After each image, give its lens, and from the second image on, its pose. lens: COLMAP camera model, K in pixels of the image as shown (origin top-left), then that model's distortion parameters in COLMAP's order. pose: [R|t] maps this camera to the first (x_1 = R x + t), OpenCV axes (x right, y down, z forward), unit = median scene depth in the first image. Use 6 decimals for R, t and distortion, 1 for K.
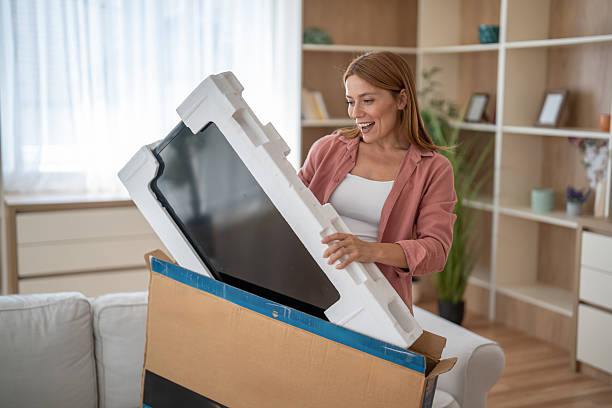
lens RADIAL K [[760.6, 0, 306.0], [0, 760.6, 204.0], [0, 0, 1]] dist [-0.021280, 0.051896]
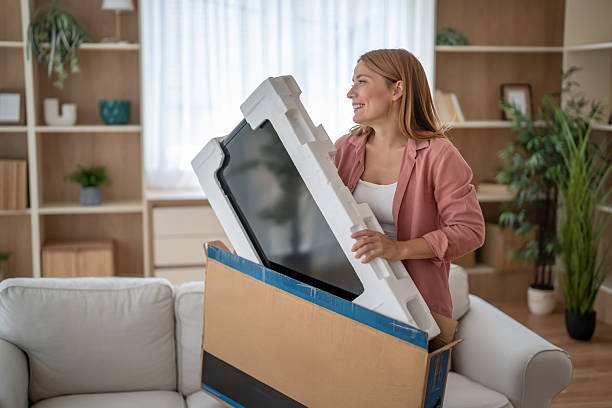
lens RADIAL K [[760.6, 0, 306.0], [0, 760.6, 204.0], [0, 0, 1]] dist [-0.021280, 0.051896]
pose [[0.973243, 0.024033, -0.228518, 0.151563], [-0.024906, 0.999689, -0.000934, 0.005603], [0.228425, 0.006600, 0.973539, -0.017934]]
